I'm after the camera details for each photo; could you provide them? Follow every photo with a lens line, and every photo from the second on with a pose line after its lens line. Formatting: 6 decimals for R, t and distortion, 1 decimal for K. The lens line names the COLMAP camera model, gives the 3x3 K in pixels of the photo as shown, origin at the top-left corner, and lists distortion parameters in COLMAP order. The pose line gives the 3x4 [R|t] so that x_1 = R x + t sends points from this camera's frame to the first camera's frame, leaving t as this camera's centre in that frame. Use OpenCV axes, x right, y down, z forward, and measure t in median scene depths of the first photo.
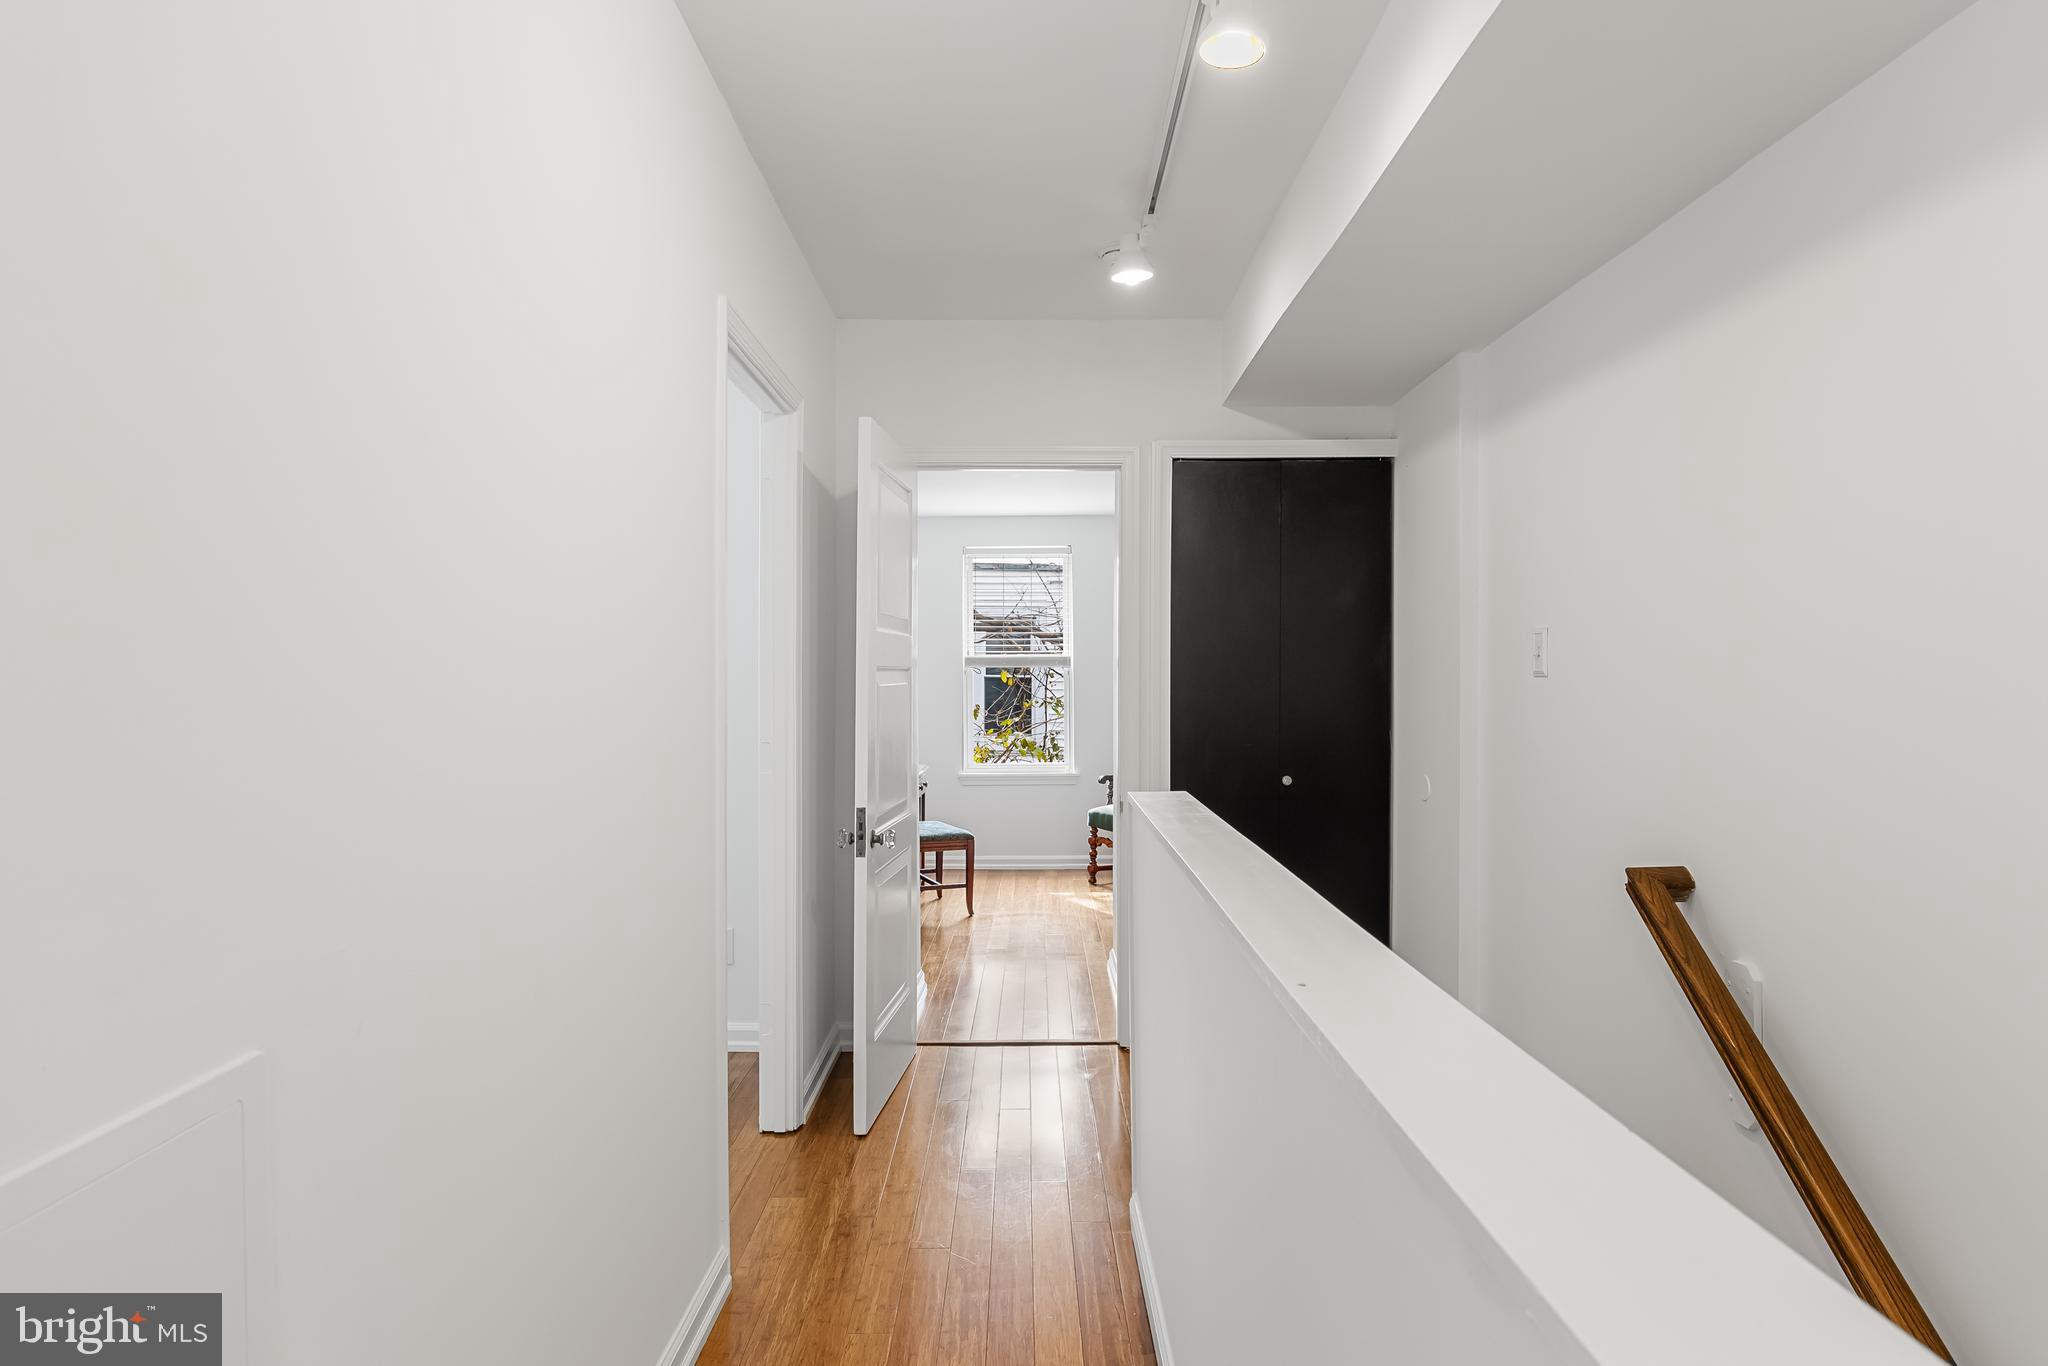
lens RADIAL K [[1177.4, 0, 1027.7], [0, 1177.4, 680.5], [0, 0, 1]] dist [0.001071, 0.000009]
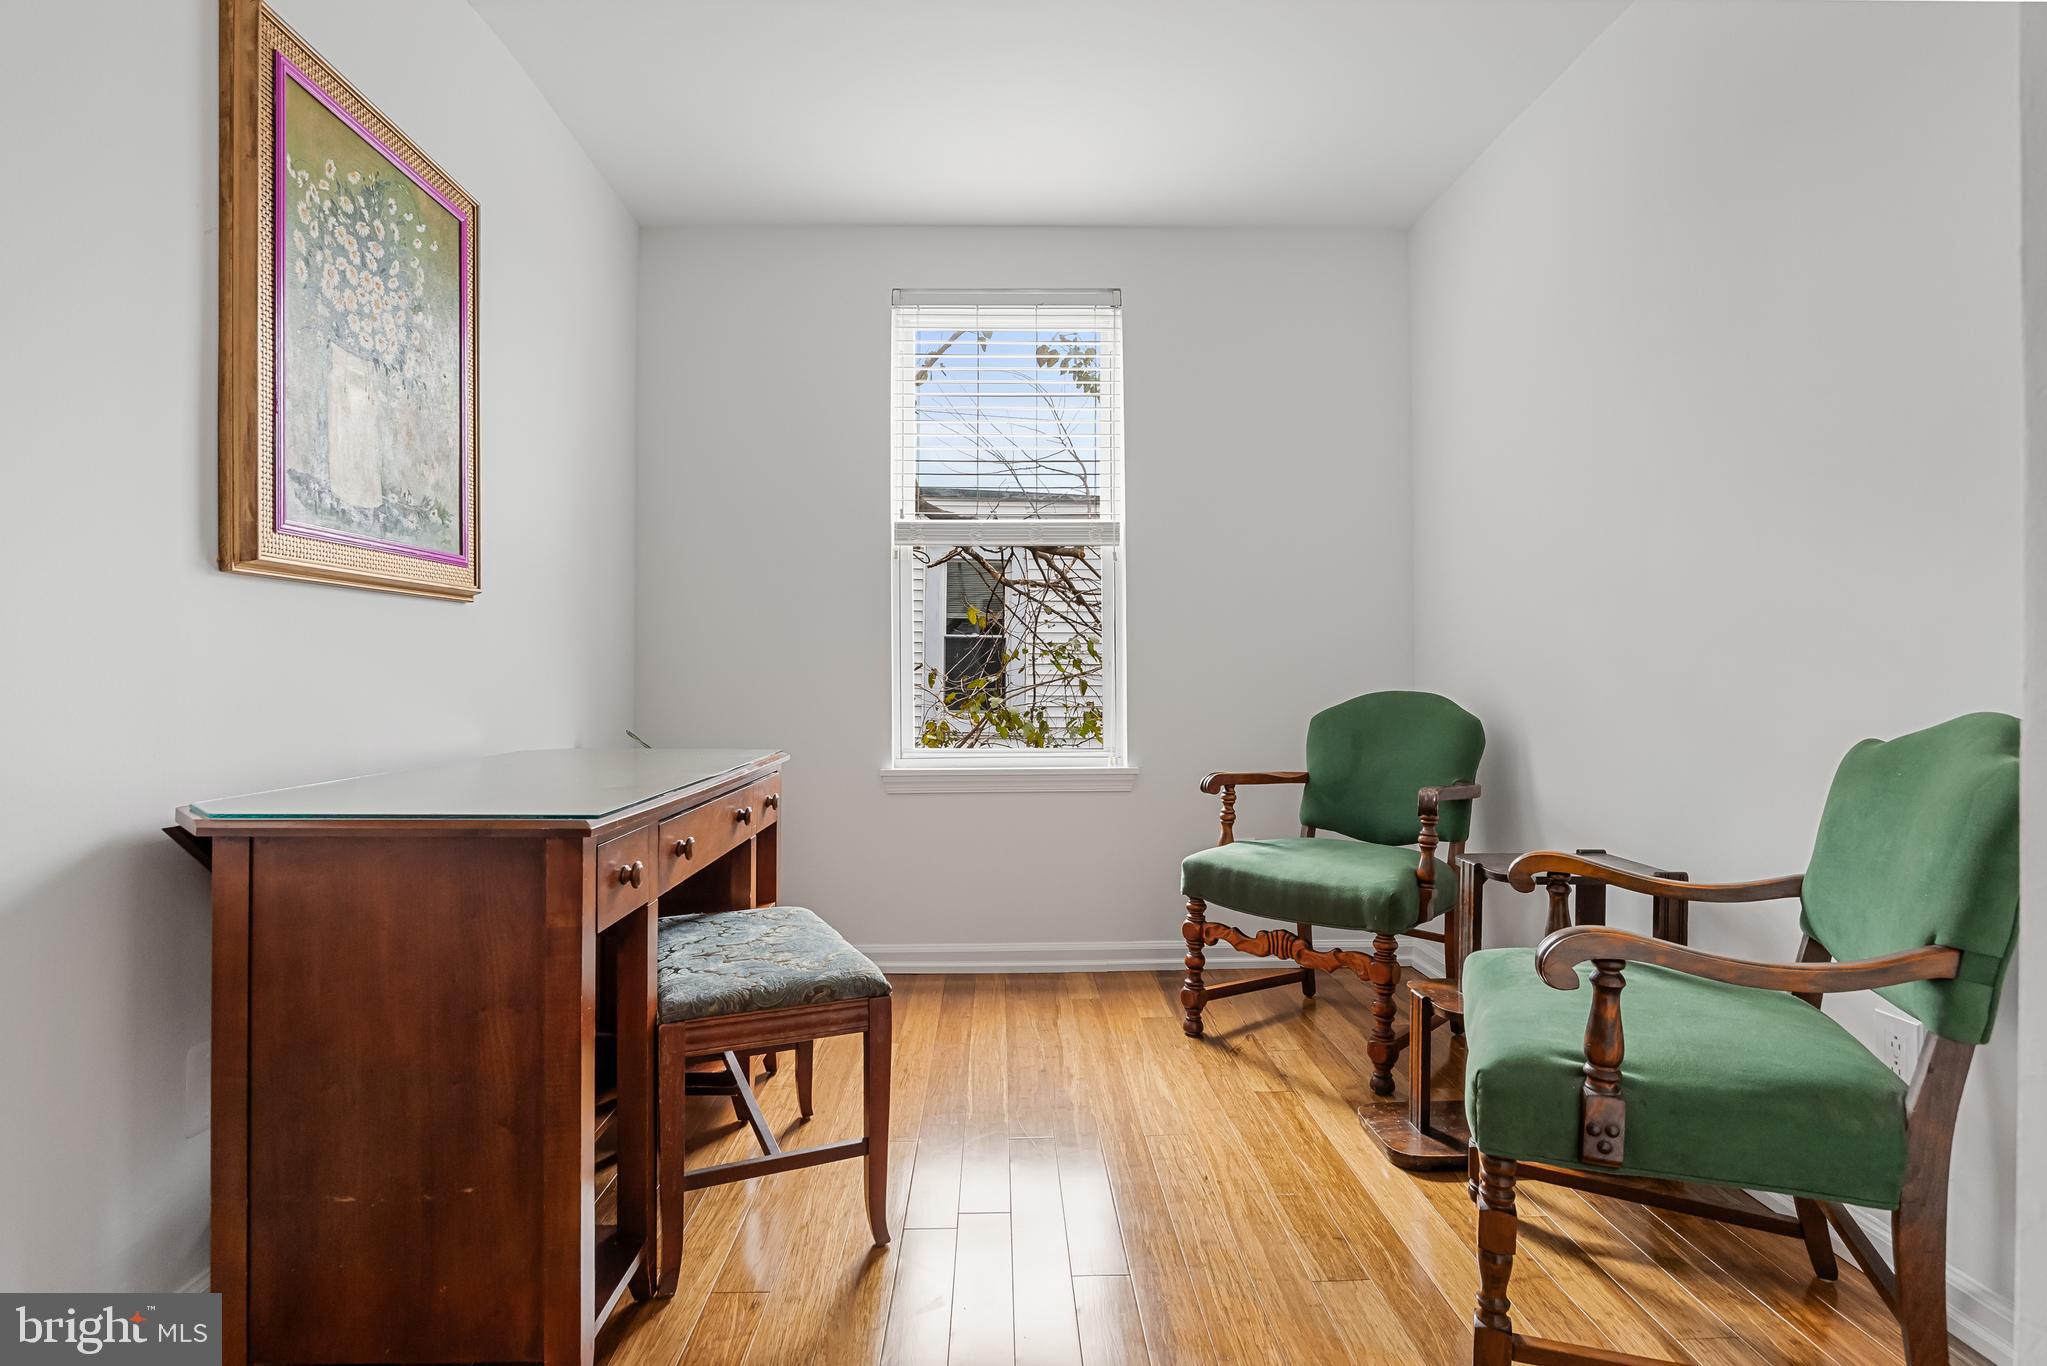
lens RADIAL K [[1065.3, 0, 1020.3], [0, 1065.3, 682.3], [0, 0, 1]] dist [-0.001476, -0.000010]
pose [[0.999530, 0.000845, 0.030637, -0.016603], [-0.000990, 0.999988, 0.004738, 0.042602], [-0.030632, -0.004766, 0.999519, 0.576586]]
